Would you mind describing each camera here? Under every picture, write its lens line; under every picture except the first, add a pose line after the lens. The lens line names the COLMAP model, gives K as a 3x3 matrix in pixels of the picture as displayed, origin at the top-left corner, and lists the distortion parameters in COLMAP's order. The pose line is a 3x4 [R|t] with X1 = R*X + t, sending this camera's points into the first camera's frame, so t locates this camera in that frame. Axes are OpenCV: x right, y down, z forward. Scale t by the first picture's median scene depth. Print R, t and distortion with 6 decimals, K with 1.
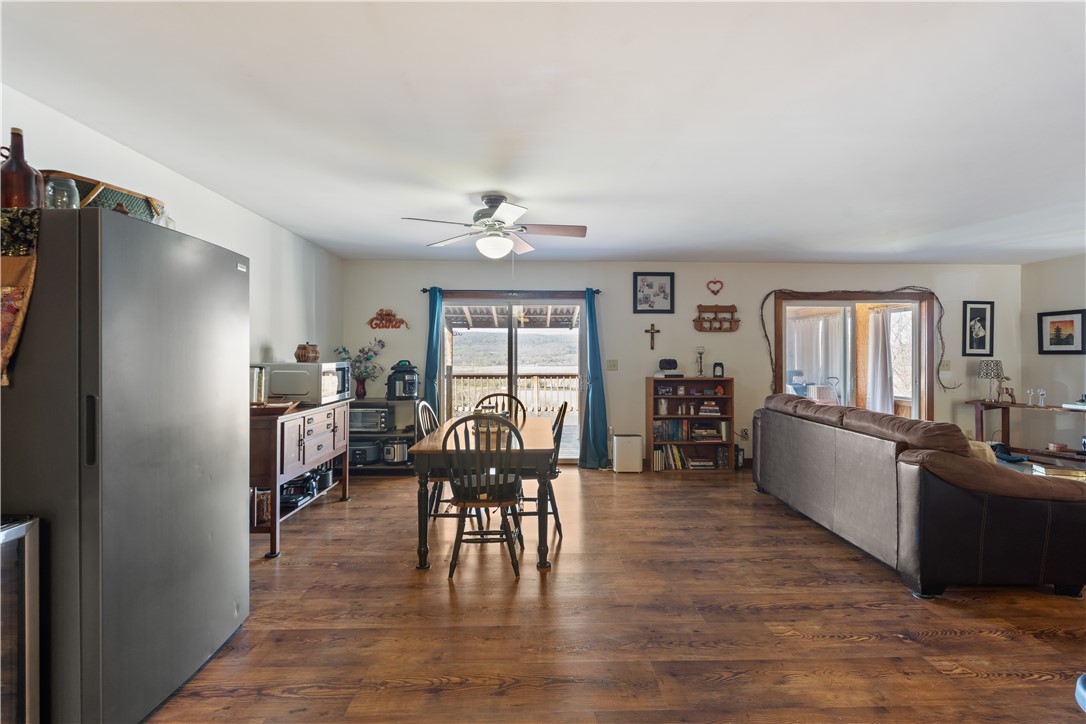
lens RADIAL K [[482.4, 0, 548.3], [0, 482.4, 347.9], [0, 0, 1]] dist [0.001190, -0.000139]
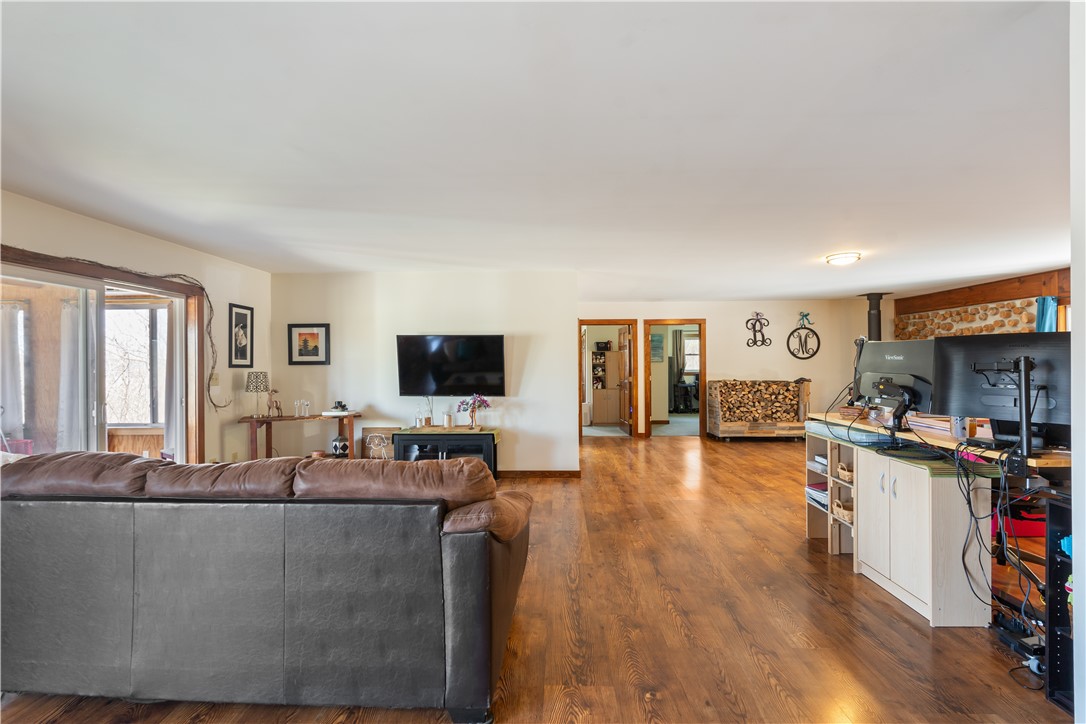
lens RADIAL K [[482.4, 0, 542.7], [0, 482.4, 358.9], [0, 0, 1]] dist [0.001190, -0.000139]
pose [[0.066487, 0.006791, 0.997764, 0.051719], [-0.003919, 0.999971, -0.006545, 0.005206], [-0.997780, -0.003475, 0.066512, 0.425103]]
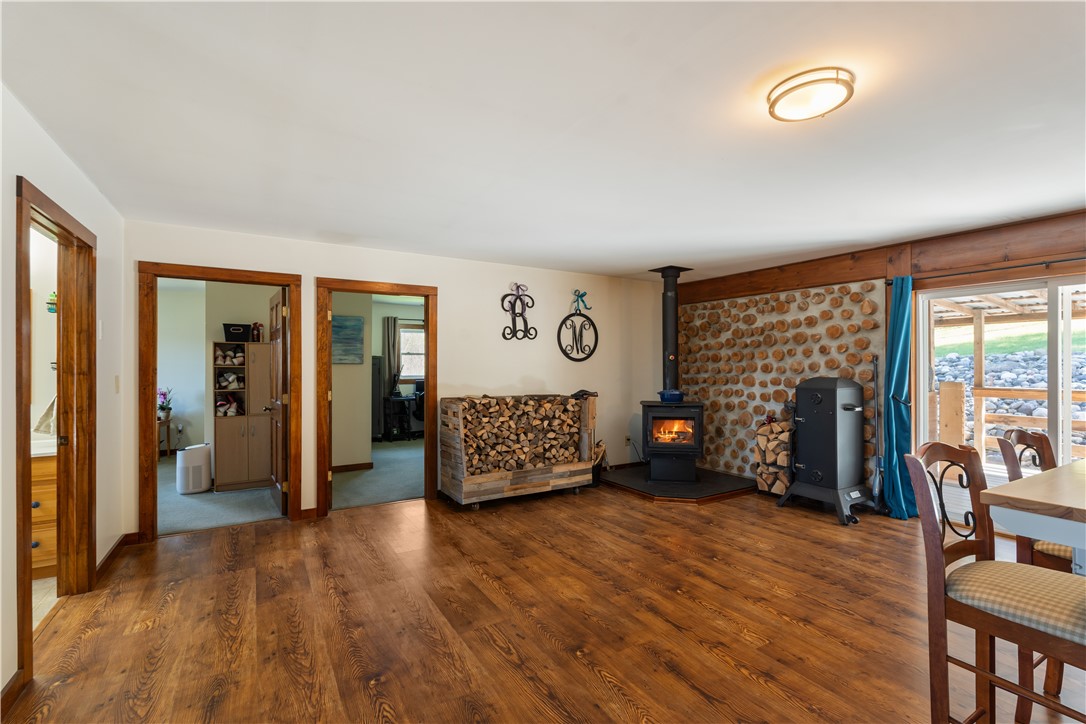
lens RADIAL K [[482.4, 0, 546.2], [0, 482.4, 364.2], [0, 0, 1]] dist [0.001190, -0.000139]
pose [[-0.488570, -0.002224, 0.872522, 0.792002], [-0.009673, 0.999949, -0.002867, 0.002719], [-0.872471, -0.009841, -0.488566, 0.255218]]
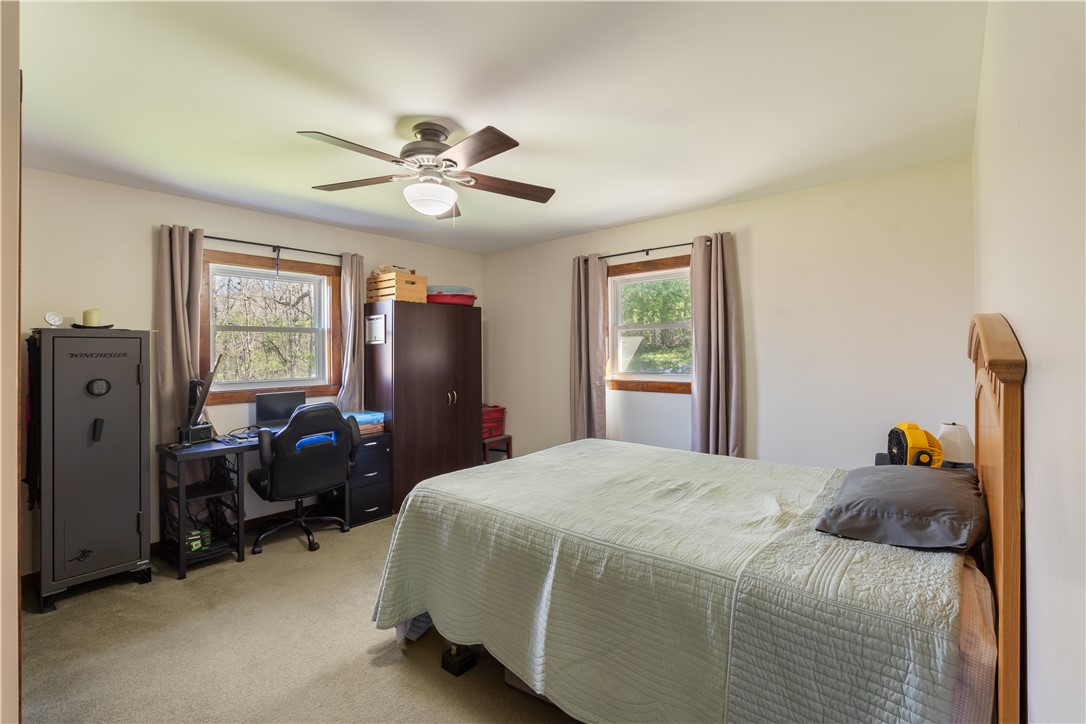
lens RADIAL K [[482.4, 0, 544.3], [0, 482.4, 354.0], [0, 0, 1]] dist [0.001190, -0.000139]
pose [[-0.735213, -0.011679, 0.677735, 1.667150], [-0.006656, 0.999928, 0.010011, -0.005027], [-0.677803, 0.002849, -0.735238, 0.065620]]
